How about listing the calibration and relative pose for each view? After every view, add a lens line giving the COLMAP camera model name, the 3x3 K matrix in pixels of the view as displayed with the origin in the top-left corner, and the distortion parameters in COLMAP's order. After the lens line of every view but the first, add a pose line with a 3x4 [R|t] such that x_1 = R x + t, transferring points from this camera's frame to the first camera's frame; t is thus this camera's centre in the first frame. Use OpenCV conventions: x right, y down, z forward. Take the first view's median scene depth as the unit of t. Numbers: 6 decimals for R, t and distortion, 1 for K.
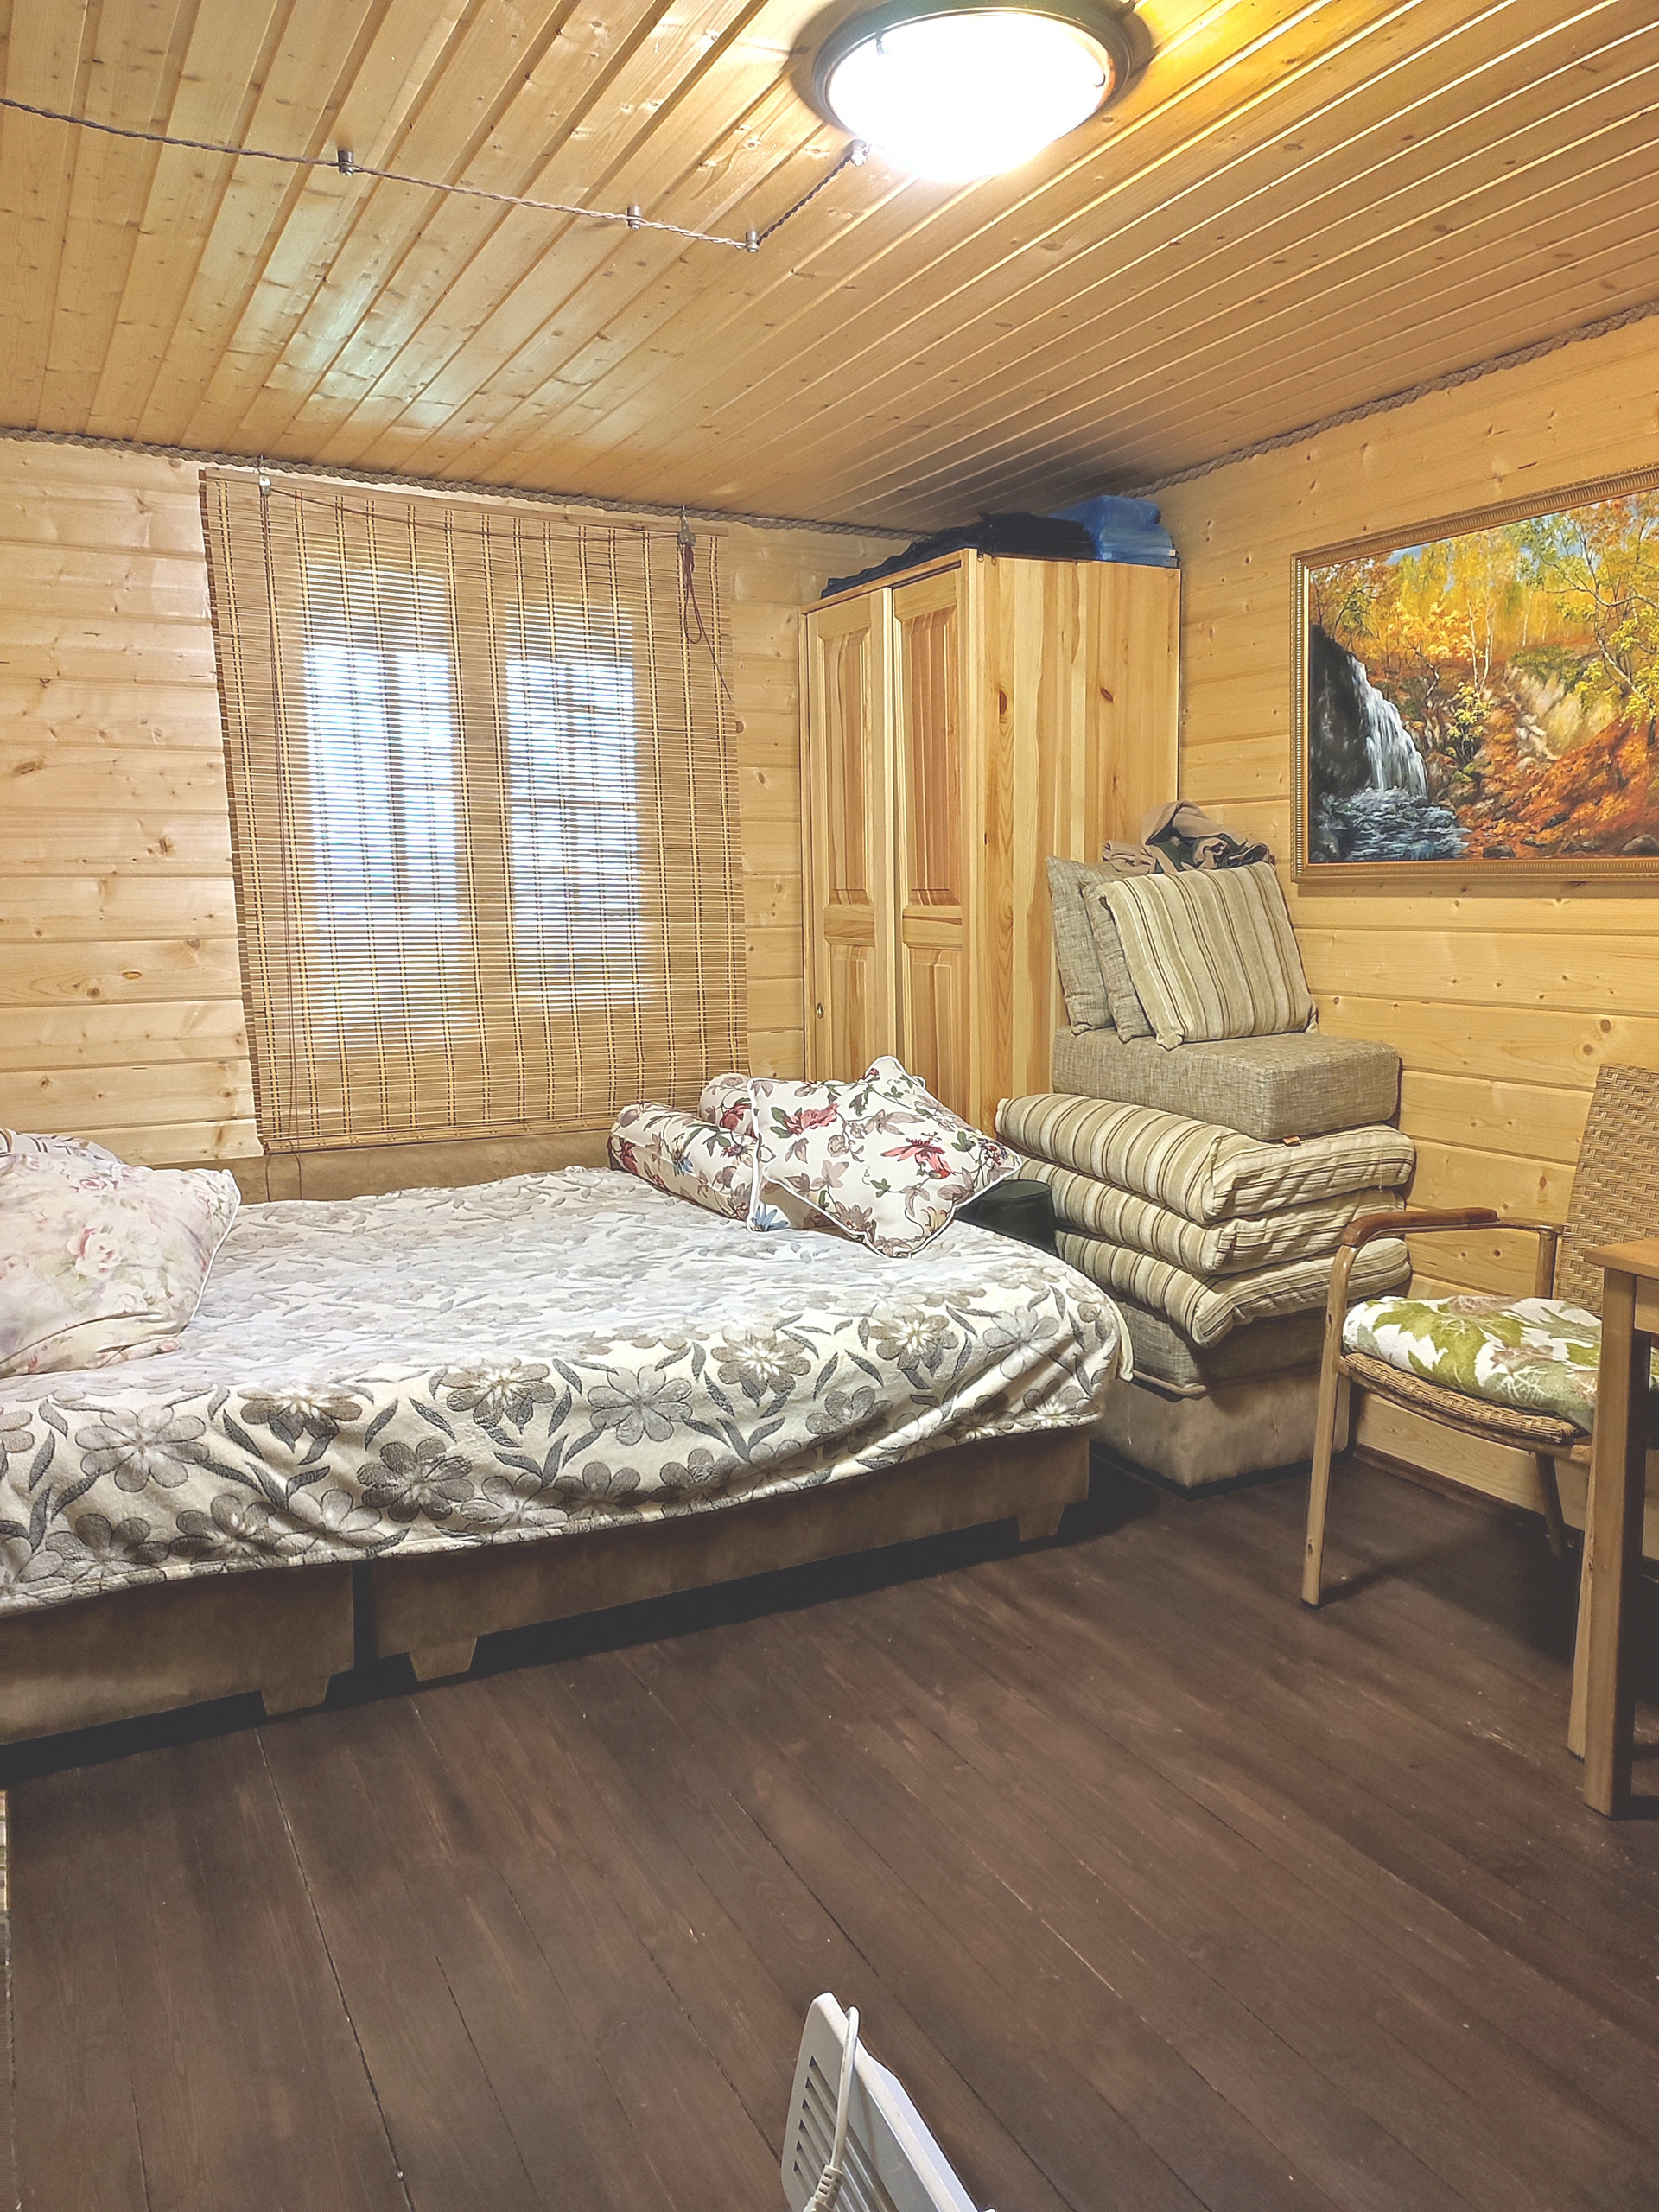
lens RADIAL K [[1618.0, 0, 829.5], [0, 1618.0, 1106.0], [0, 0, 1]] dist [0.042367, -0.040914]
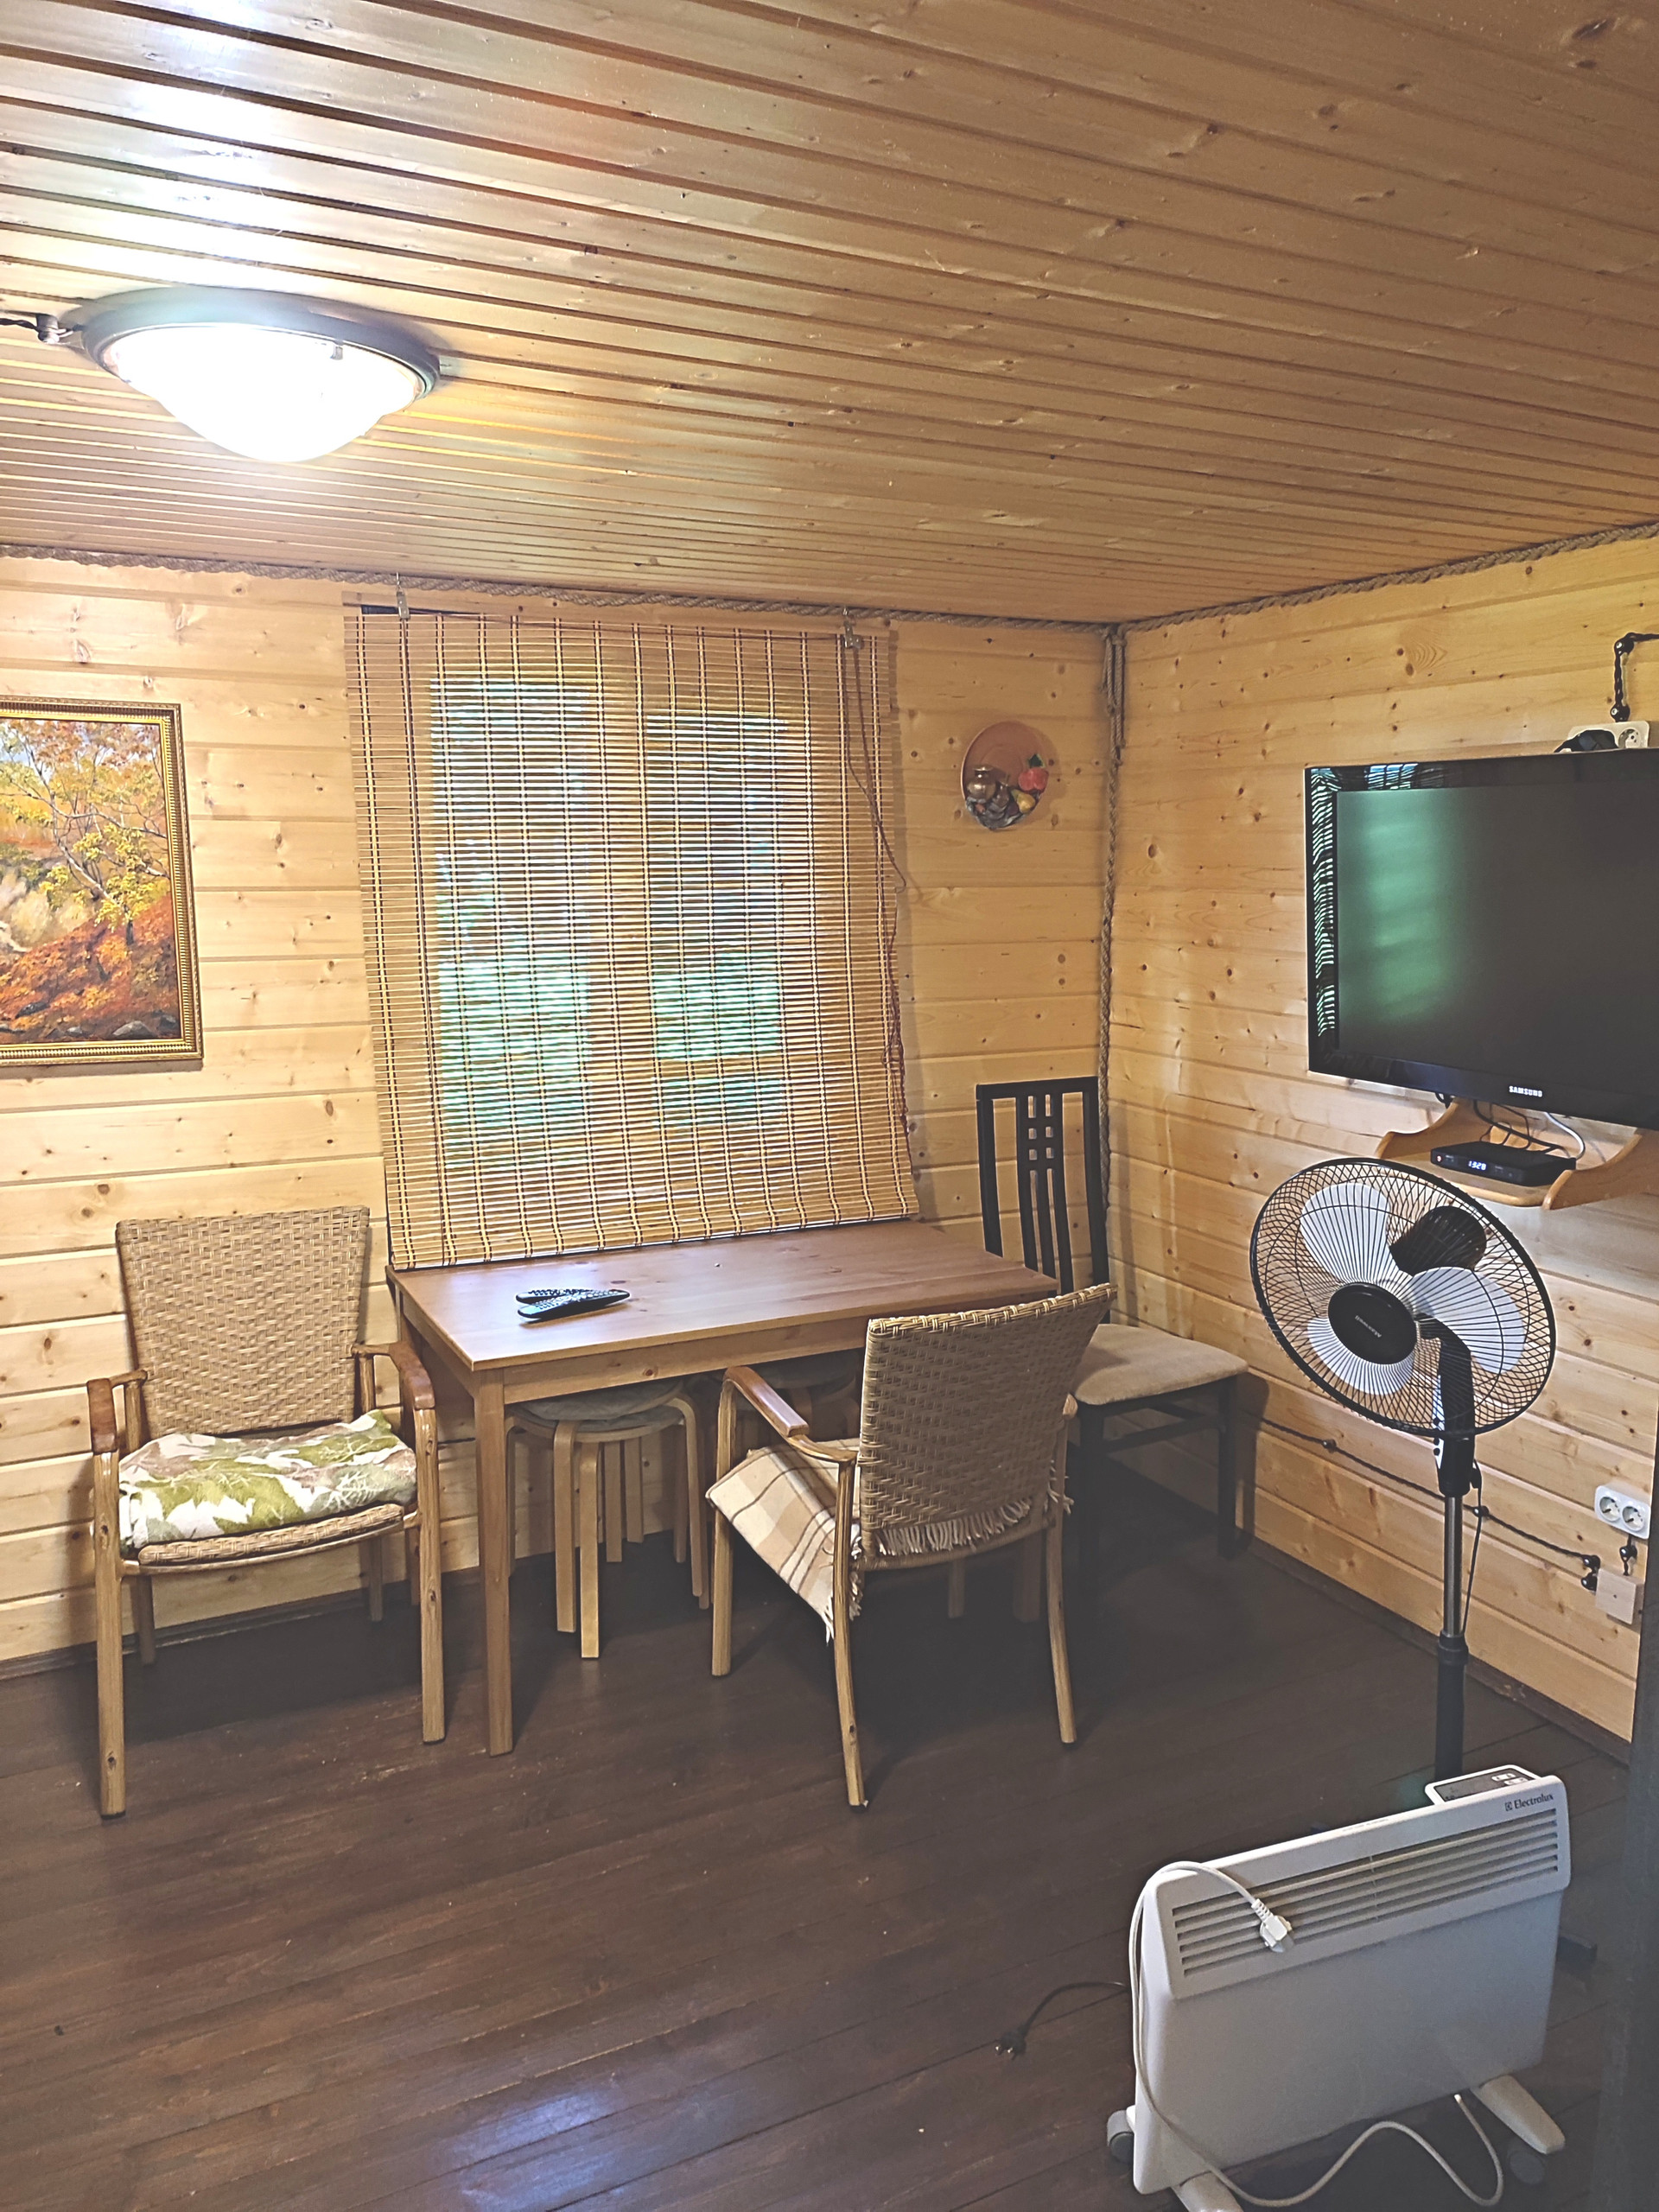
lens RADIAL K [[1618.0, 0, 829.5], [0, 1618.0, 1106.0], [0, 0, 1]] dist [0.042367, -0.040914]
pose [[0.009263, -0.148442, 0.988878, -0.622595], [0.123719, 0.981492, 0.146174, -0.210021], [-0.992274, 0.120989, 0.027457, 0.480715]]
